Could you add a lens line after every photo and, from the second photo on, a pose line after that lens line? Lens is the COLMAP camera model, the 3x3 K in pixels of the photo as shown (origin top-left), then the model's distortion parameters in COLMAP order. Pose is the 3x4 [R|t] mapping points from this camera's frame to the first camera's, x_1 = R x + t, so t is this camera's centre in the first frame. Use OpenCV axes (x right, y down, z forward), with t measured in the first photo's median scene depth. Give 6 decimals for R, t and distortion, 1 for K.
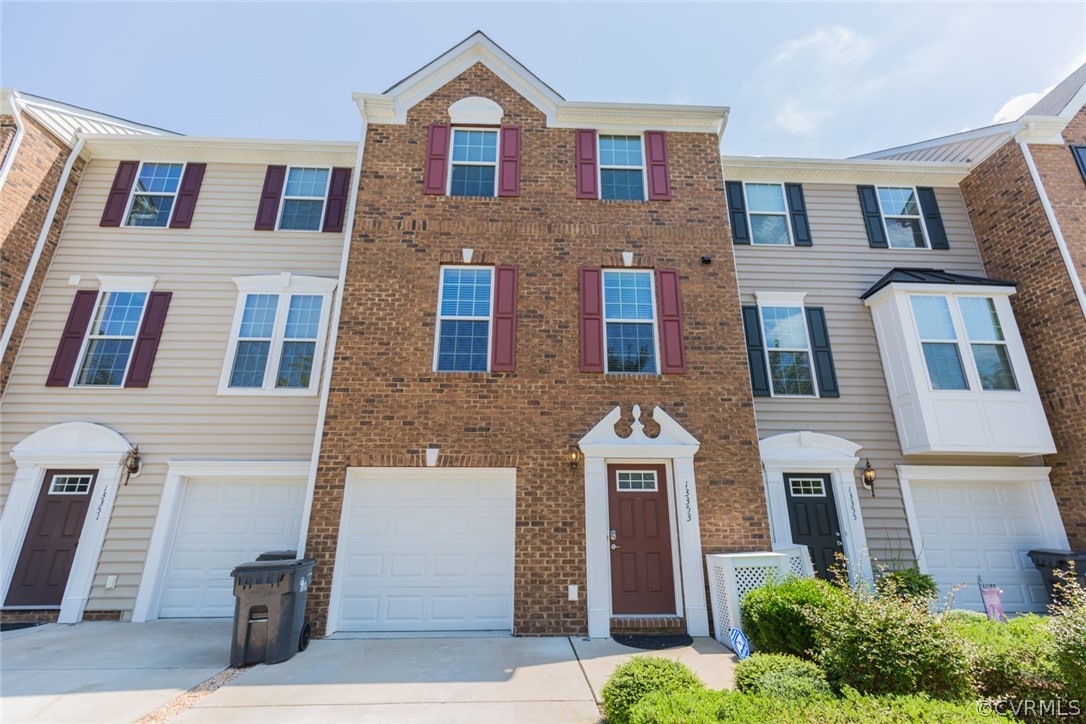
lens RADIAL K [[471.8, 0, 543.0], [0, 471.8, 362.0], [0, 0, 1]] dist [0.002384, 0.000316]
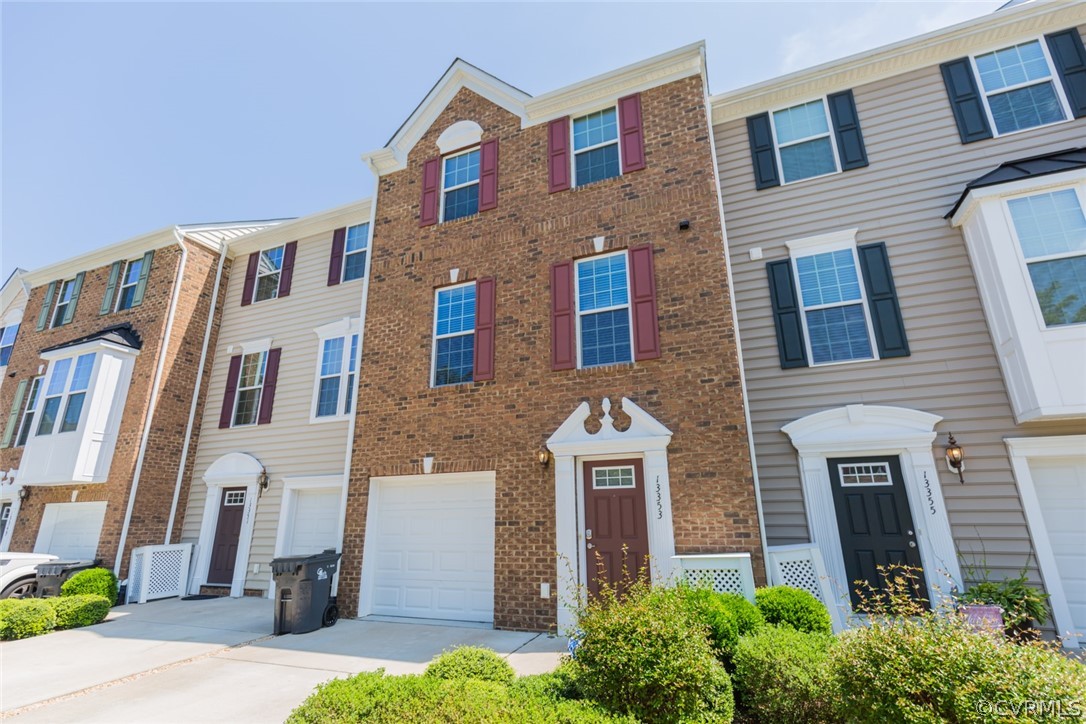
lens RADIAL K [[492.3, 0, 549.2], [0, 492.3, 364.1], [0, 0, 1]] dist [0.003045, -0.000334]
pose [[0.913042, -0.134254, -0.385137, 0.440934], [0.141481, 0.989894, -0.009657, 0.014896], [0.382542, -0.045673, 0.922809, 0.039825]]
